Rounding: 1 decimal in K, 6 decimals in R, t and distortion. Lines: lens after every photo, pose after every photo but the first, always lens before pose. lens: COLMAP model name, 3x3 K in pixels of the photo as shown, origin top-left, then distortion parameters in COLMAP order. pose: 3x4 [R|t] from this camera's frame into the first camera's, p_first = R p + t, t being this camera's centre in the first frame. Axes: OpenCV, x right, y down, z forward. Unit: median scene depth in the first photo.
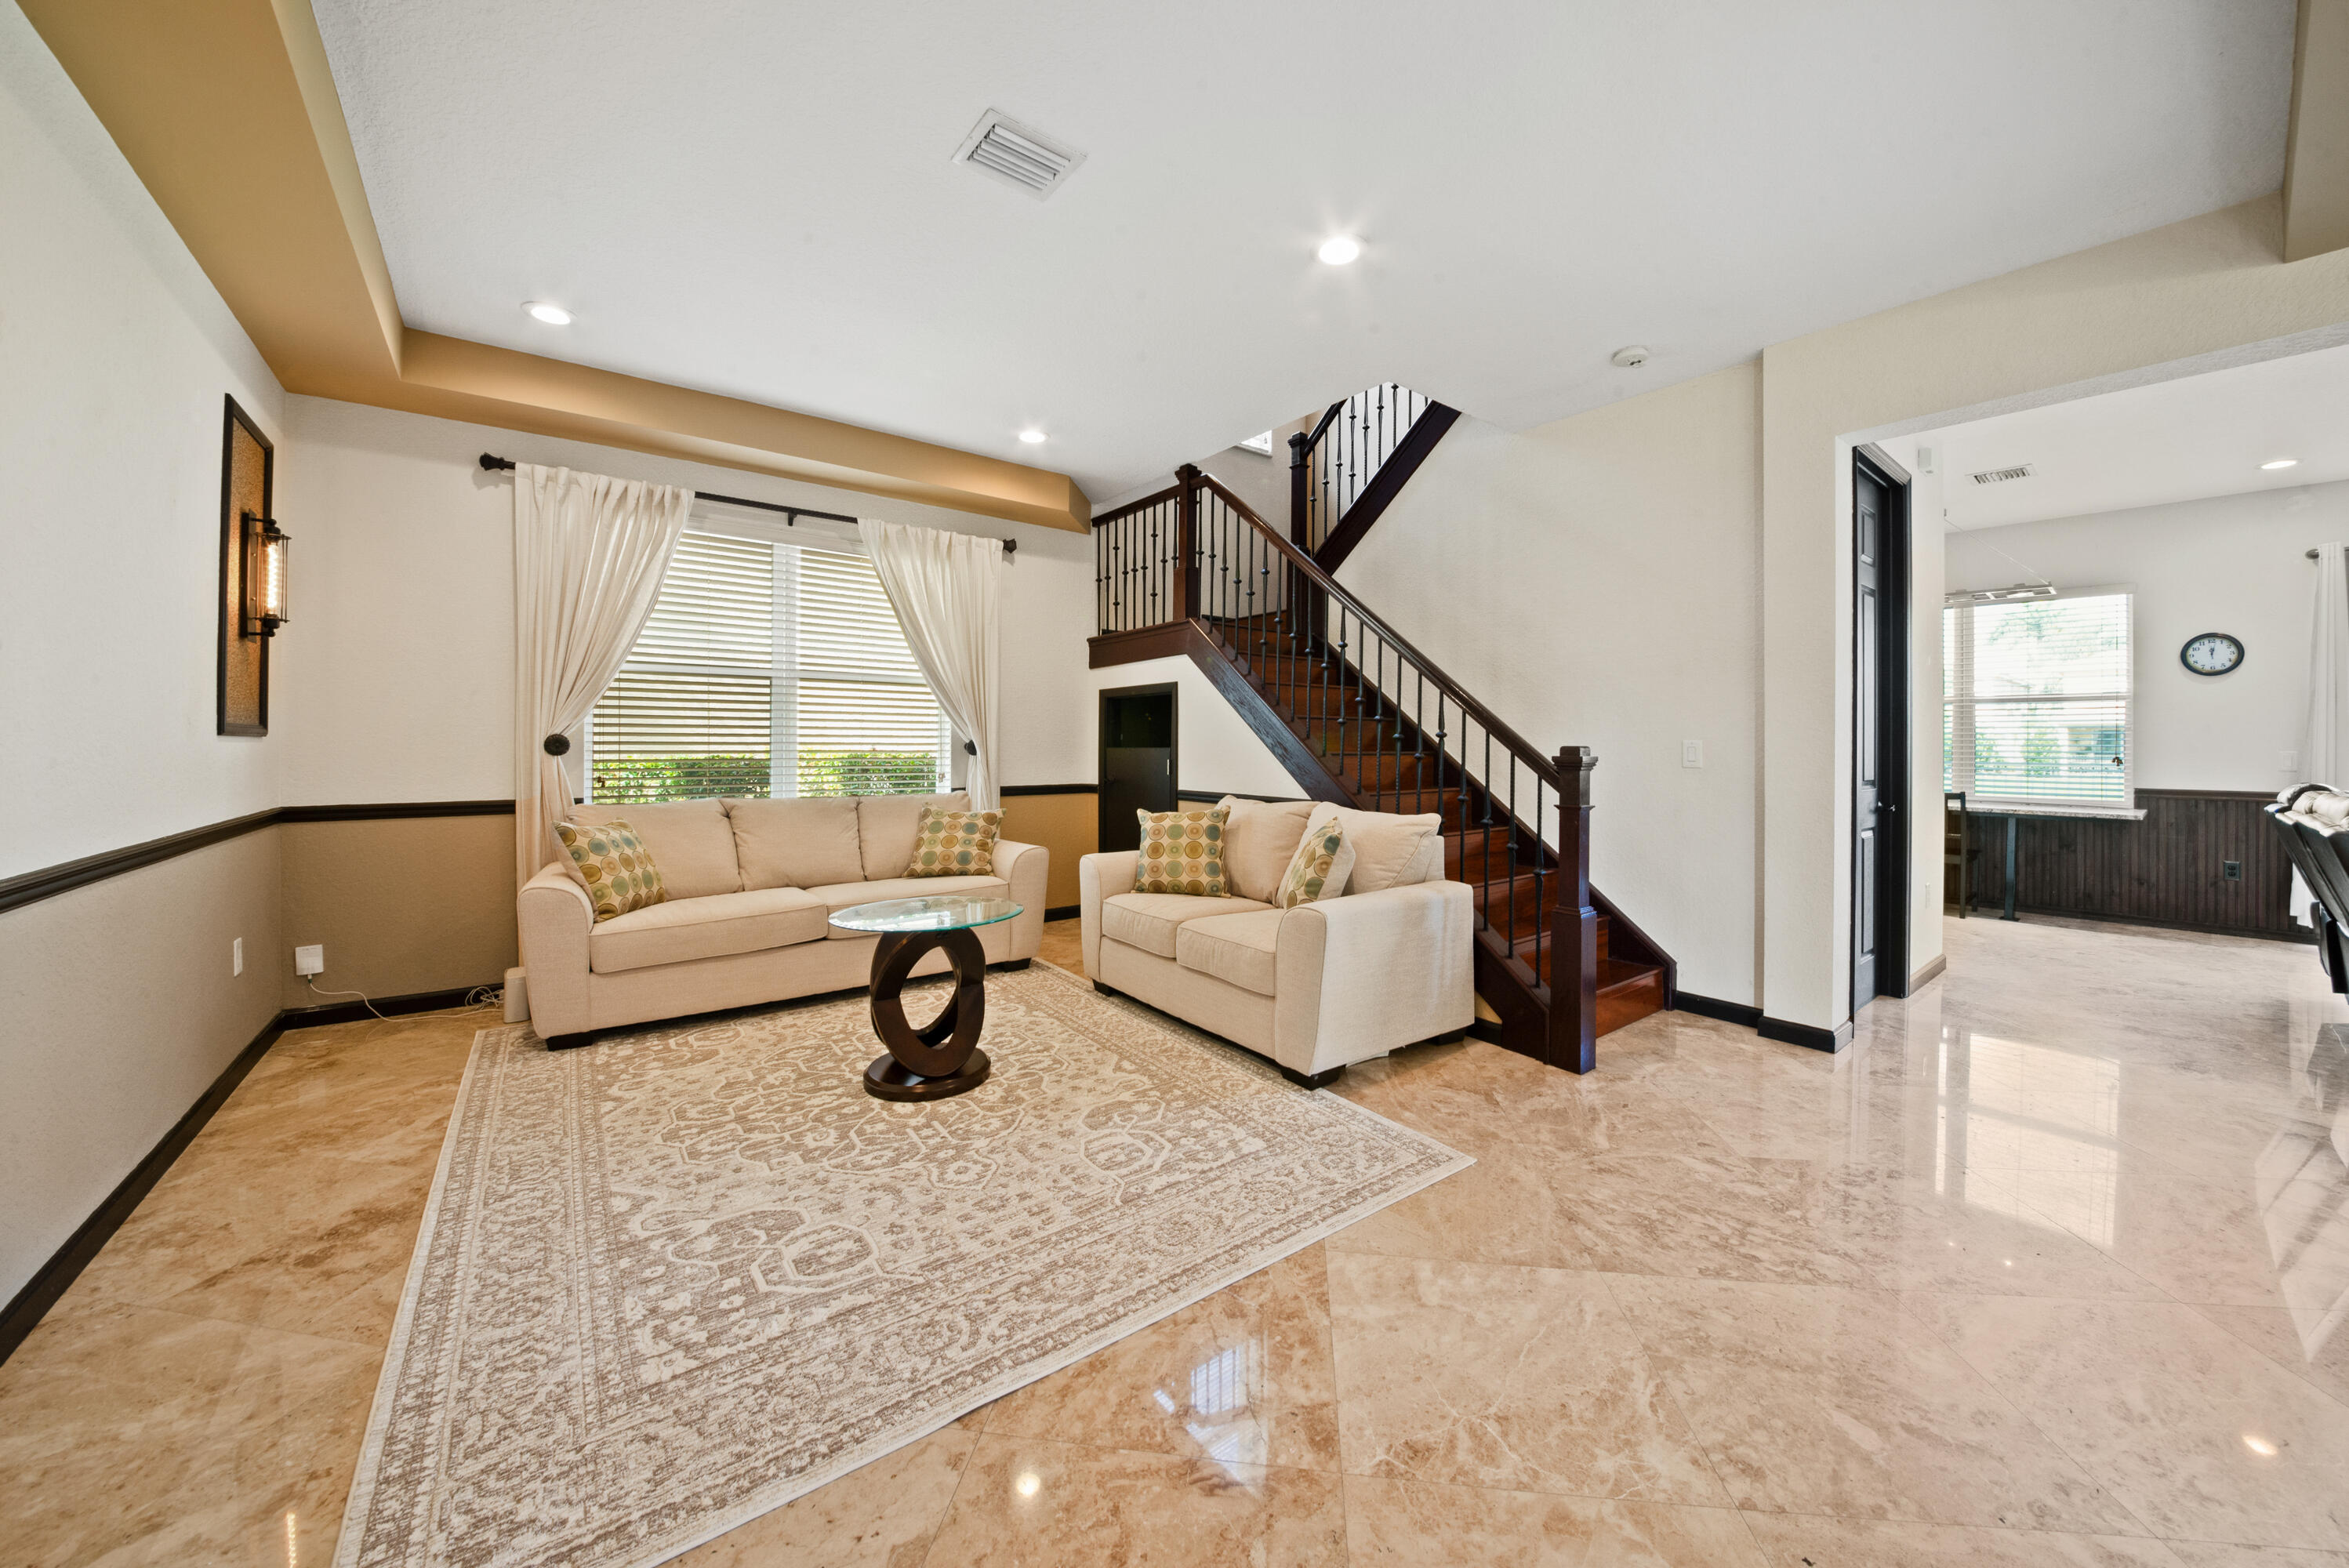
lens RADIAL K [[840.7, 0, 1174.7], [0, 840.7, 738.4], [0, 0, 1]] dist [0.013740, -0.000159]
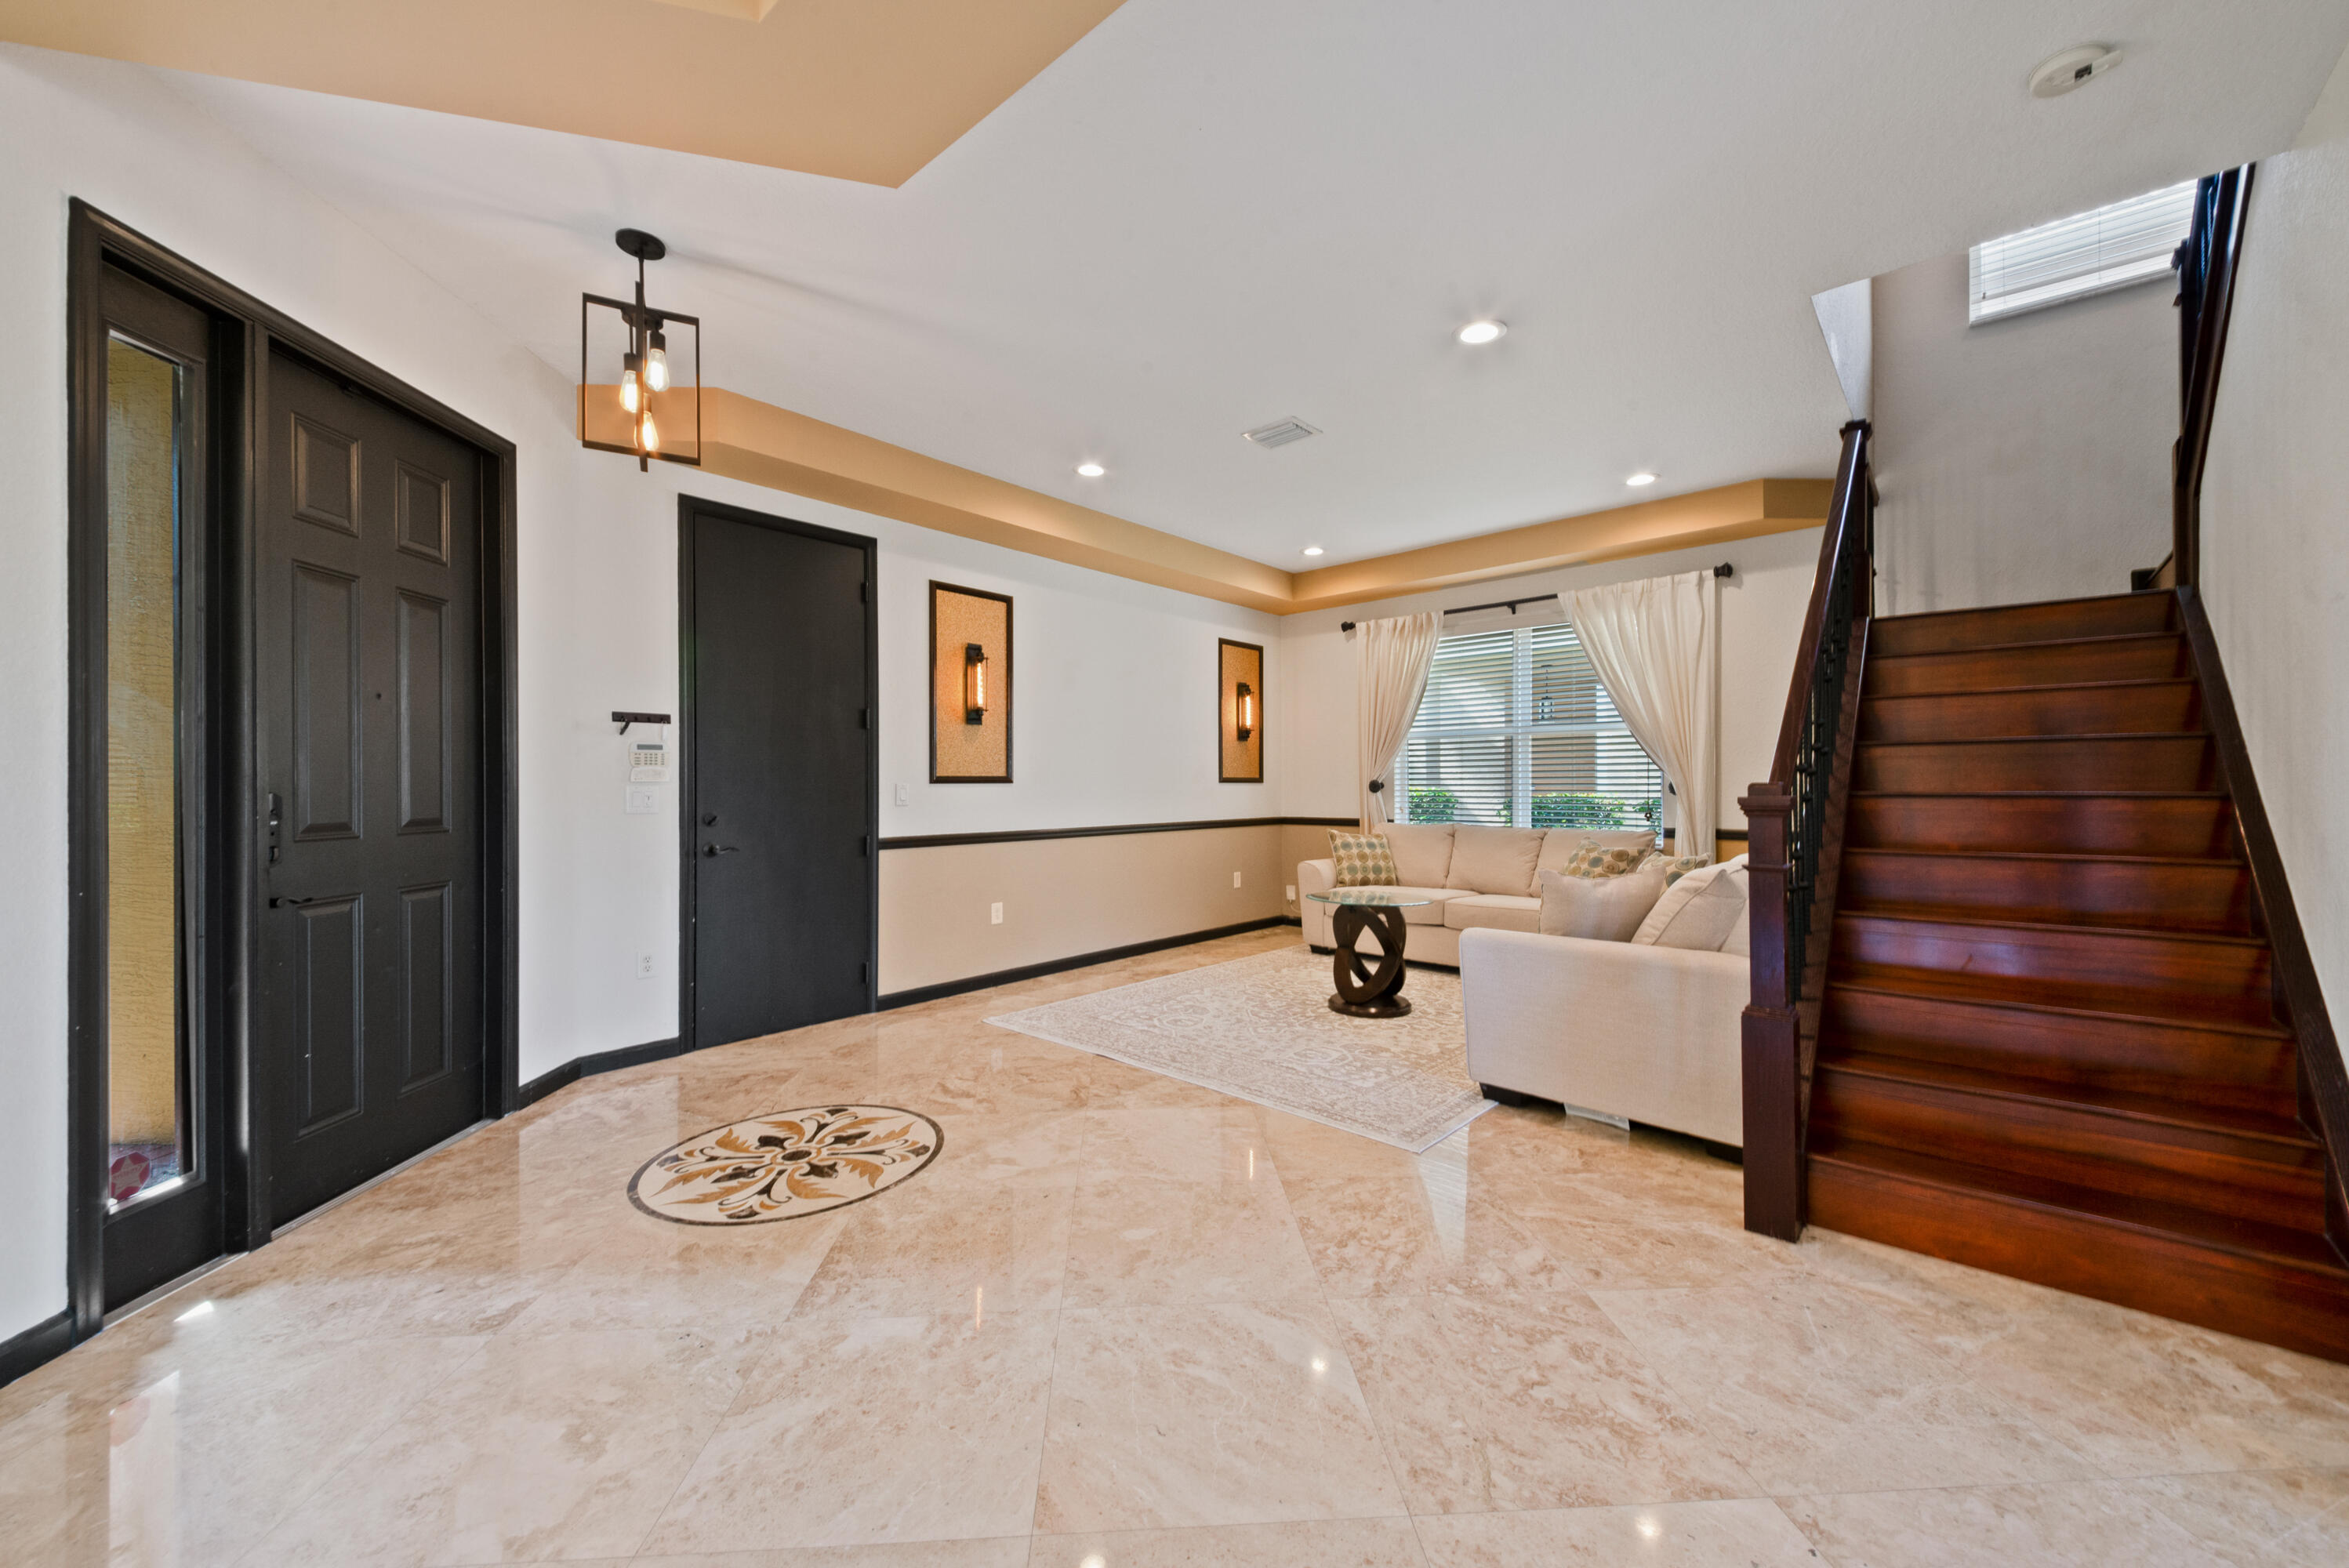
lens RADIAL K [[891.2, 0, 1174.4], [0, 891.2, 786.6], [0, 0, 1]] dist [0.062253, -0.027361]
pose [[0.188609, 0.000989, -0.982052, 1.096731], [0.006667, 0.999975, 0.002288, 0.002087], [0.982030, -0.006979, 0.188598, 0.332675]]
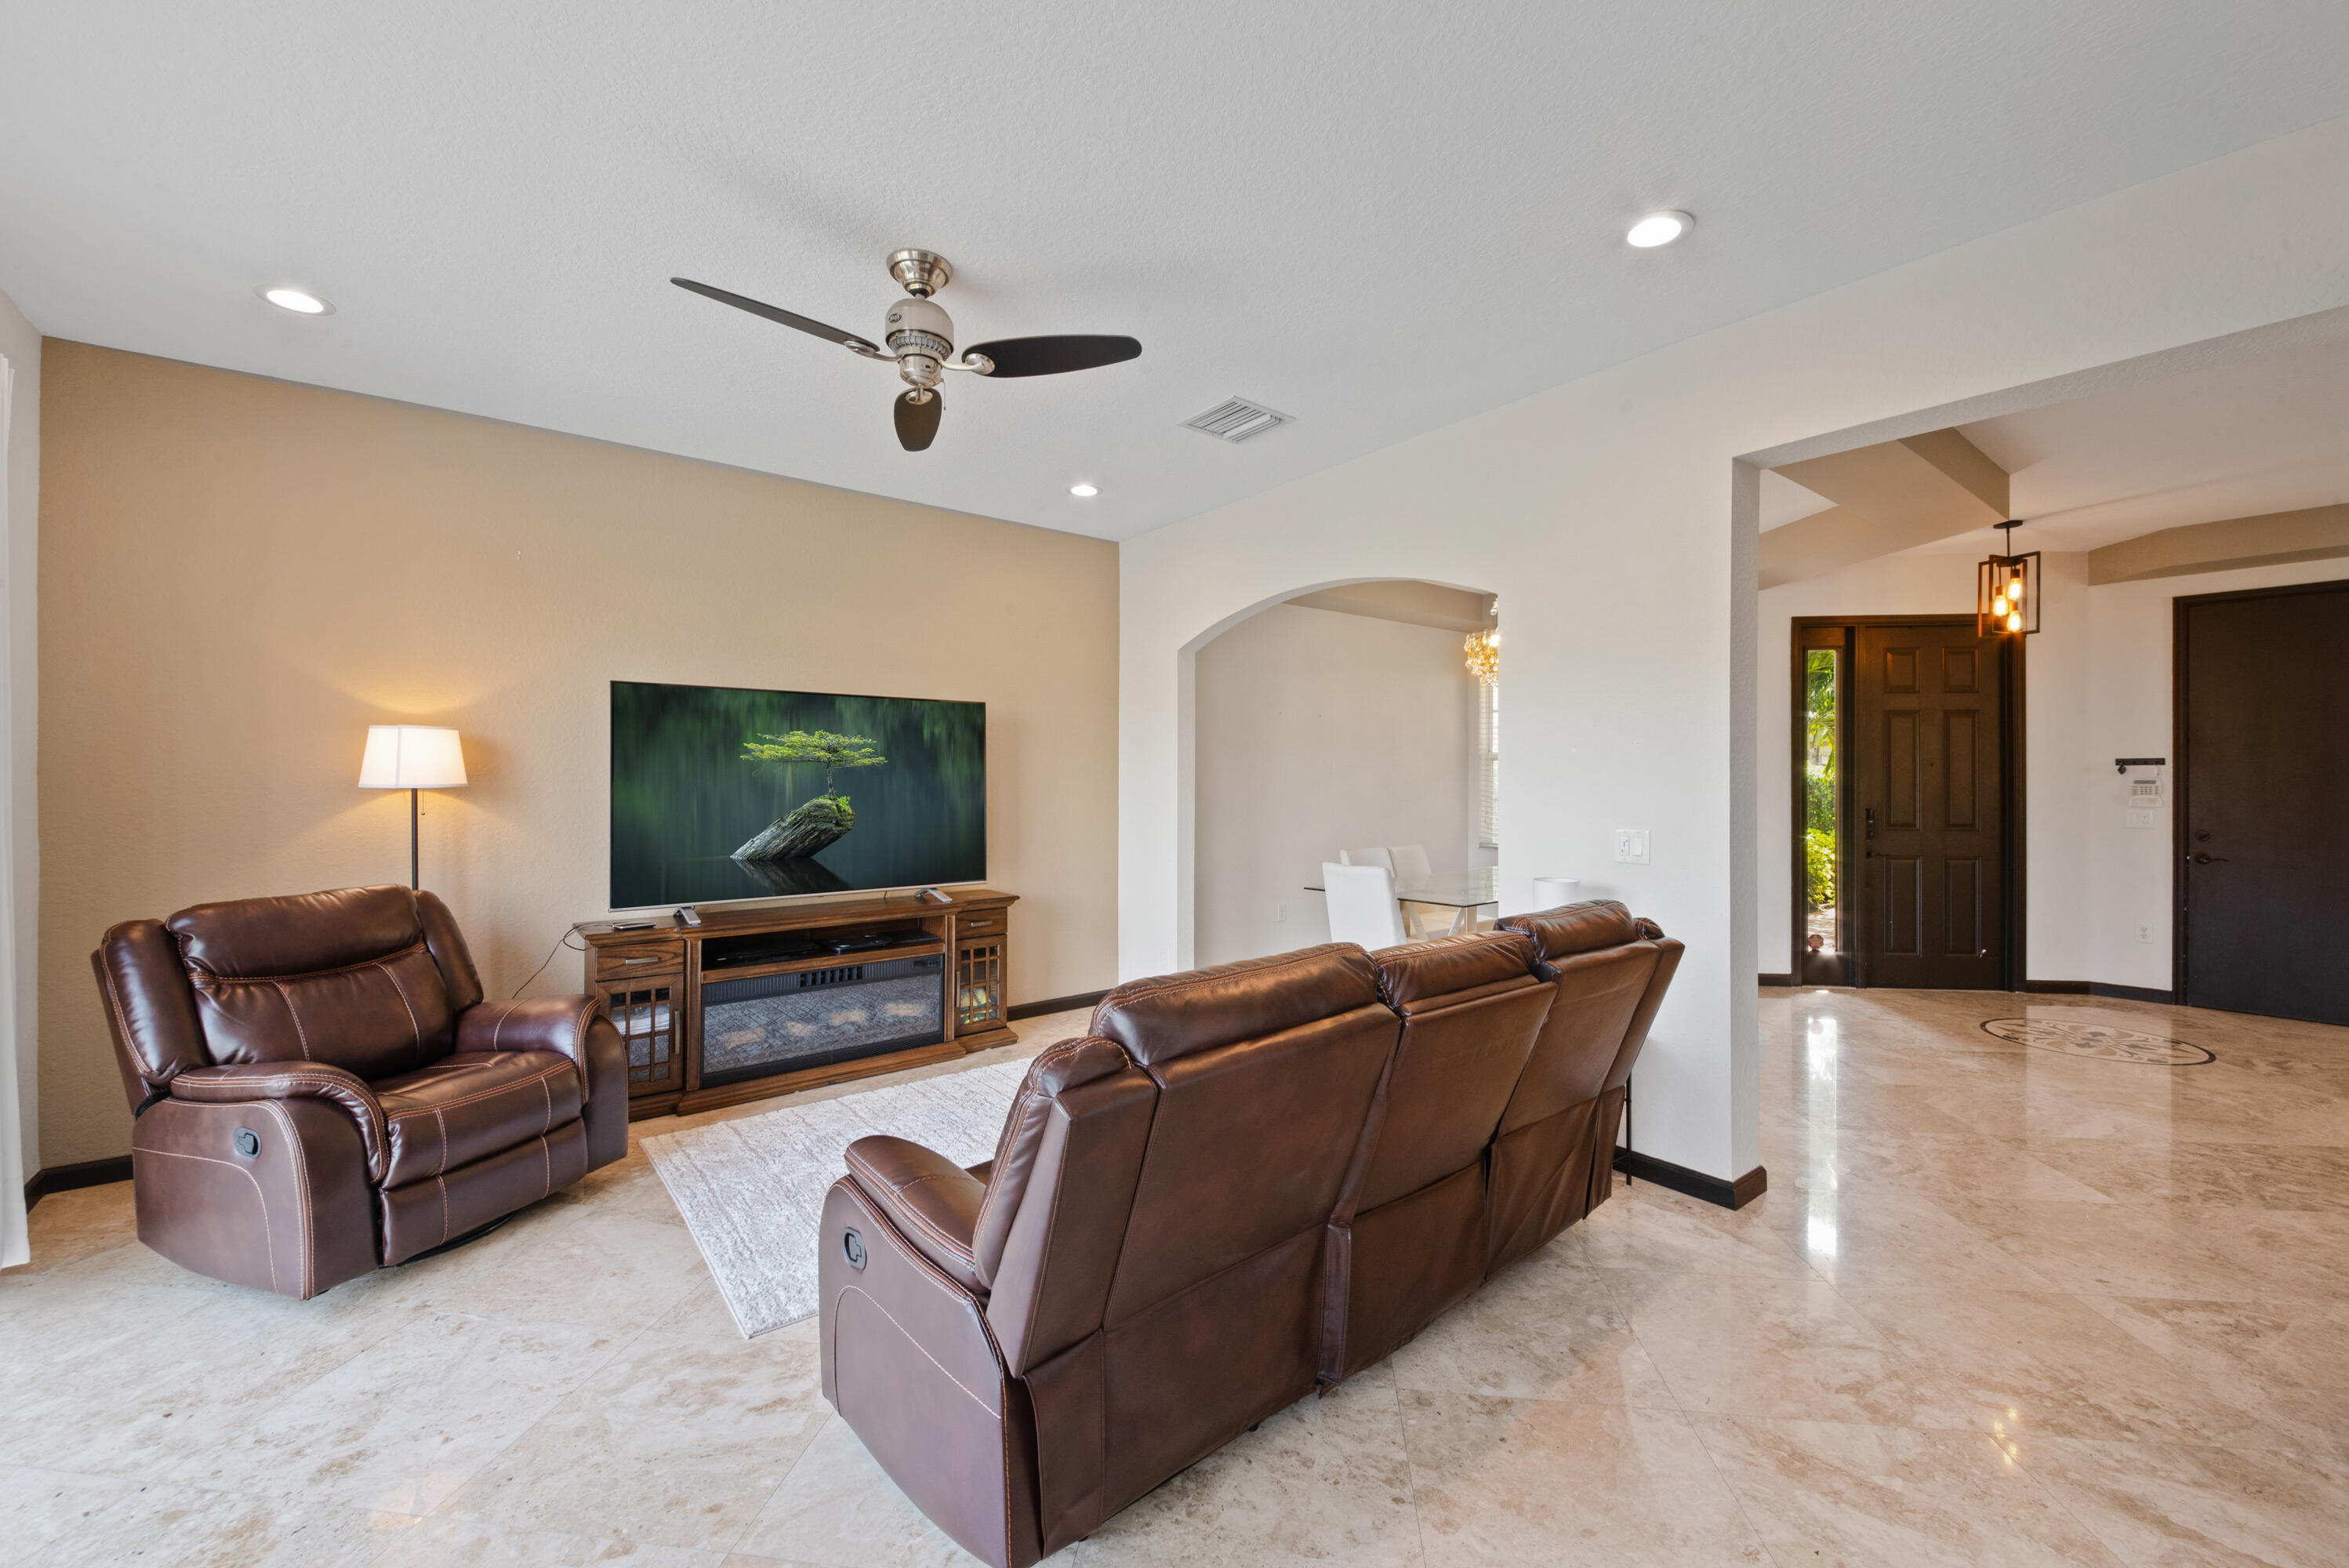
lens RADIAL K [[891.2, 0, 1174.4], [0, 891.2, 786.6], [0, 0, 1]] dist [0.062253, -0.027361]
pose [[-0.999962, -0.005924, 0.006429, 1.625298], [-0.005896, 0.999973, 0.004338, -0.039821], [-0.006455, 0.004300, -0.999970, 1.643509]]
